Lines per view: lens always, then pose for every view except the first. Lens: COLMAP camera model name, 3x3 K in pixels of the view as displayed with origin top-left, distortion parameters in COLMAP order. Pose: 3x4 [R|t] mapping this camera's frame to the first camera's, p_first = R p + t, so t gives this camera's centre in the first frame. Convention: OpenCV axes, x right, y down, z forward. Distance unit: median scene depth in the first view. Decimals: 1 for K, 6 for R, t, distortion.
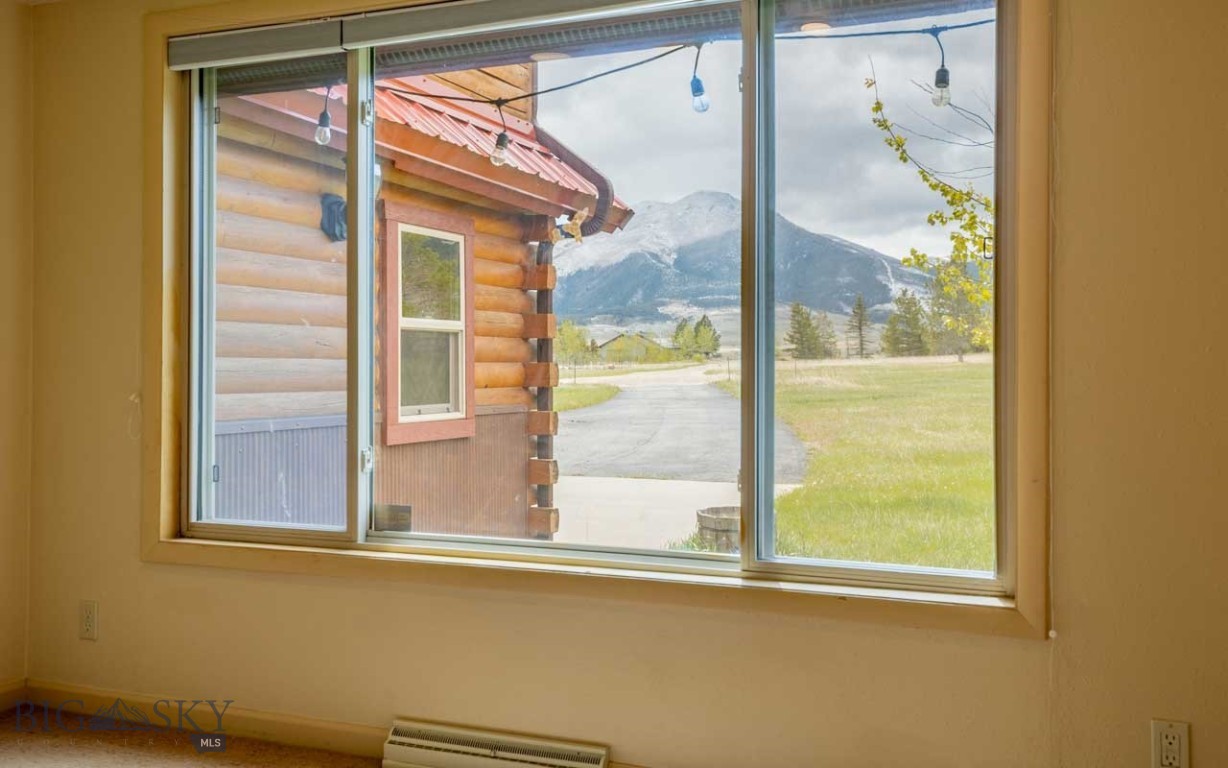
lens RADIAL K [[1167.1, 0, 614.6], [0, 1167.1, 335.7], [0, 0, 1]] dist [0.008665, 0.007601]
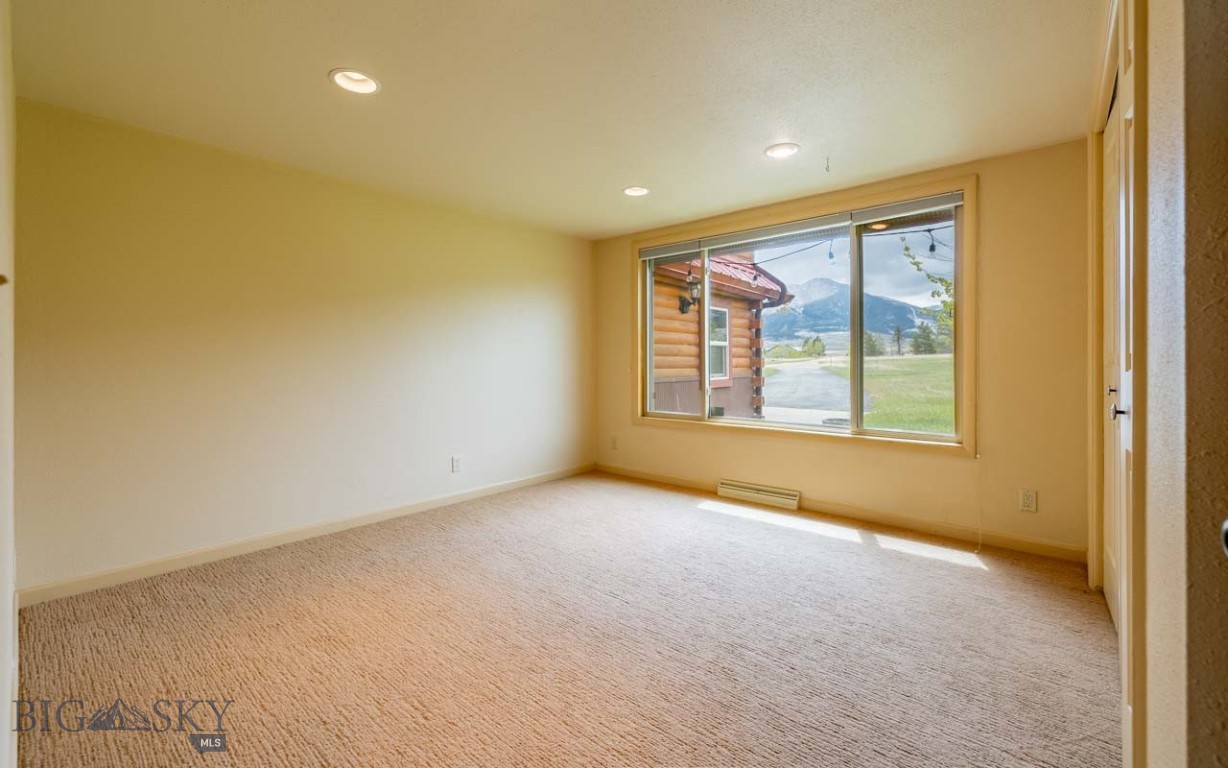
lens RADIAL K [[522.3, 0, 611.6], [0, 522.3, 354.3], [0, 0, 1]] dist [-0.003439, -0.000246]
pose [[0.956703, -0.007280, -0.290976, -0.035999], [0.011491, 0.999852, 0.012767, -0.002284], [0.290840, -0.015558, 0.956645, -0.171345]]
